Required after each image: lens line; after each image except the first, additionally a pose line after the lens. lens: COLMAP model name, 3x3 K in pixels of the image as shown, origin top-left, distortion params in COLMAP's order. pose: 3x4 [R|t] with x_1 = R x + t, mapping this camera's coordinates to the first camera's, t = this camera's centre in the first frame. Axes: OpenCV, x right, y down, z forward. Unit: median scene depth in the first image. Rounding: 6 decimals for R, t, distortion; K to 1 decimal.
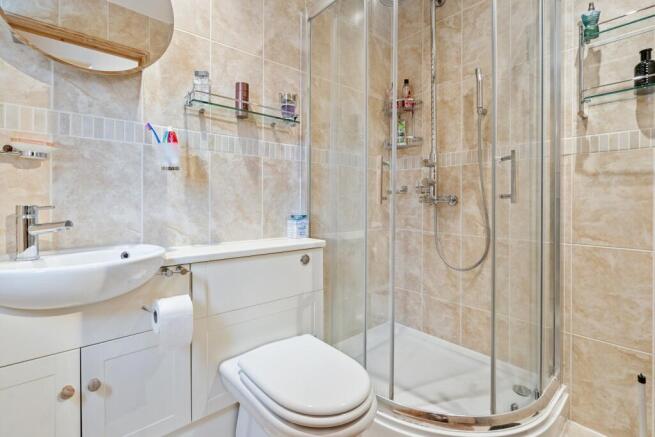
lens RADIAL K [[301.2, 0, 328.3], [0, 301.2, 213.3], [0, 0, 1]] dist [-0.000752, 0.000954]
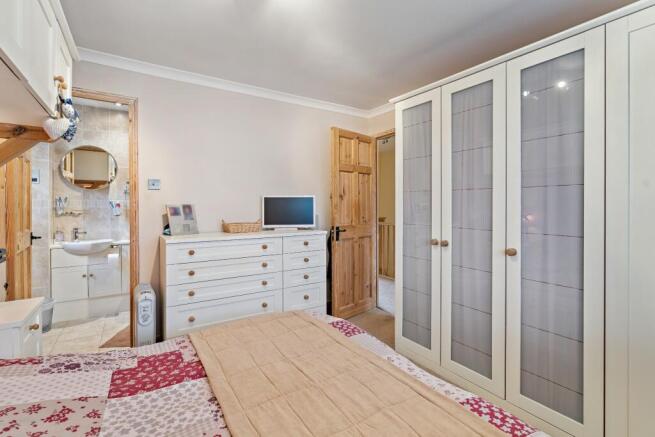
lens RADIAL K [[301.2, 0, 326.8], [0, 301.2, 215.2], [0, 0, 1]] dist [-0.000752, 0.000954]
pose [[0.991951, 0.005784, -0.126493, 2.482024], [-0.005700, 0.999983, 0.001025, -0.196623], [0.126497, -0.000296, 0.991967, -2.243819]]
